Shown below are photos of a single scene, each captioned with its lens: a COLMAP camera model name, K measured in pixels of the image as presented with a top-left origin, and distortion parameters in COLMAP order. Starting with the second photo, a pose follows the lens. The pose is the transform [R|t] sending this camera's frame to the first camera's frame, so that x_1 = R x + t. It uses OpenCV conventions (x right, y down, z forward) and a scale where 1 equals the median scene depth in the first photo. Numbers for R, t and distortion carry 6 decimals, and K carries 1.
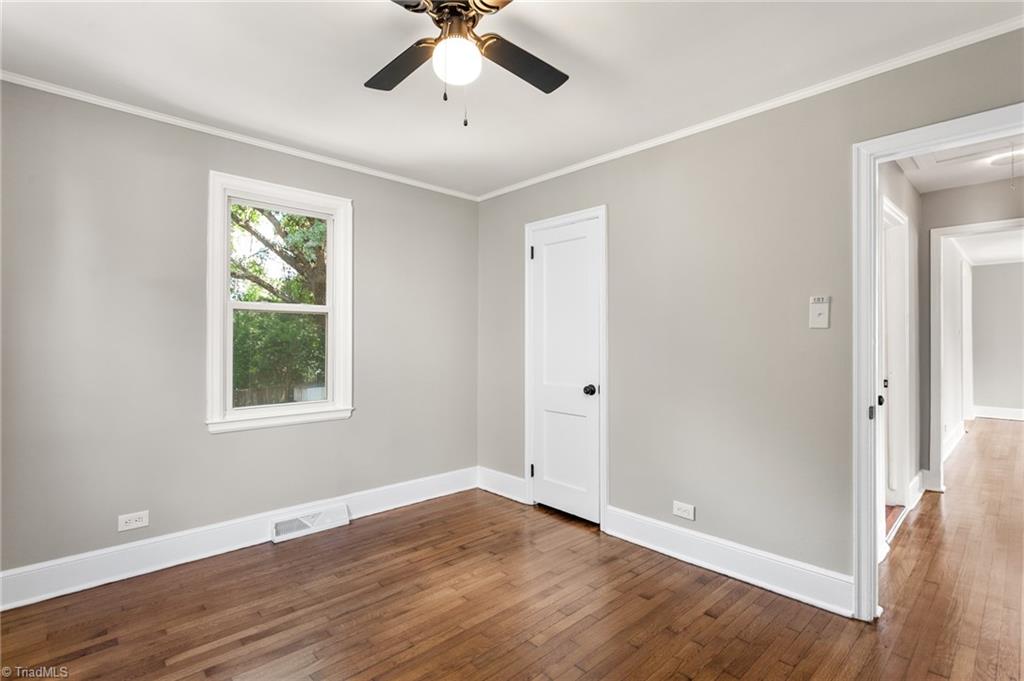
lens RADIAL K [[486.1, 0, 512.0], [0, 486.1, 340.5], [0, 0, 1]] dist [0.003062, 0.000284]
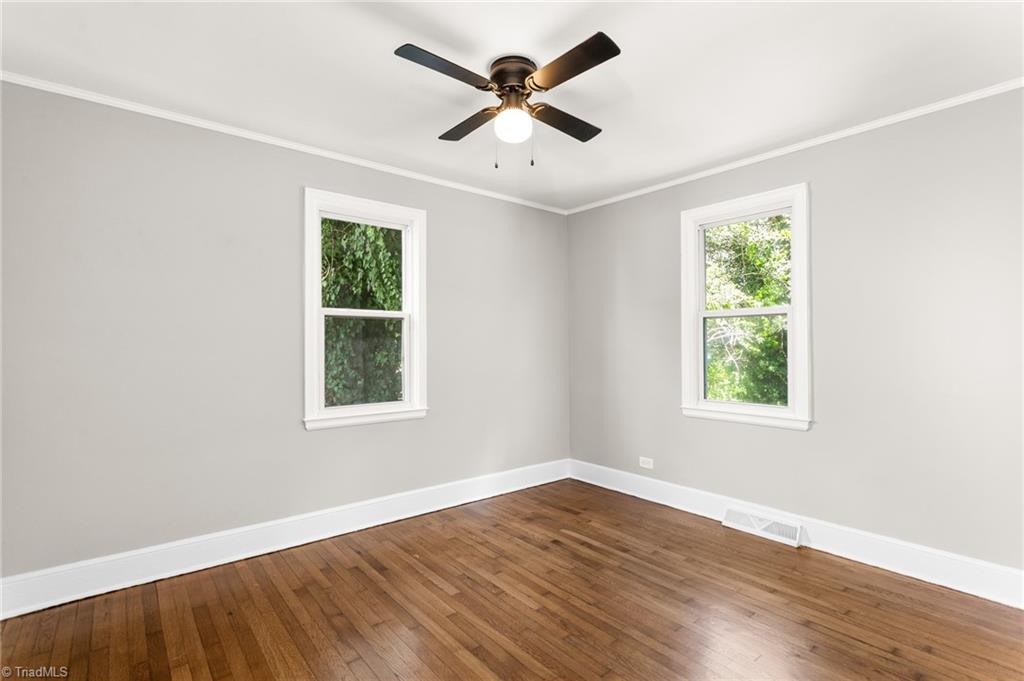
lens RADIAL K [[487.5, 0, 524.1], [0, 487.5, 348.8], [0, 0, 1]] dist [-0.001200, -0.000169]
pose [[-0.052063, 0.005939, -0.998626, 0.694458], [0.002884, 0.999979, 0.005797, 0.005371], [0.998640, -0.002578, -0.052079, 0.648797]]
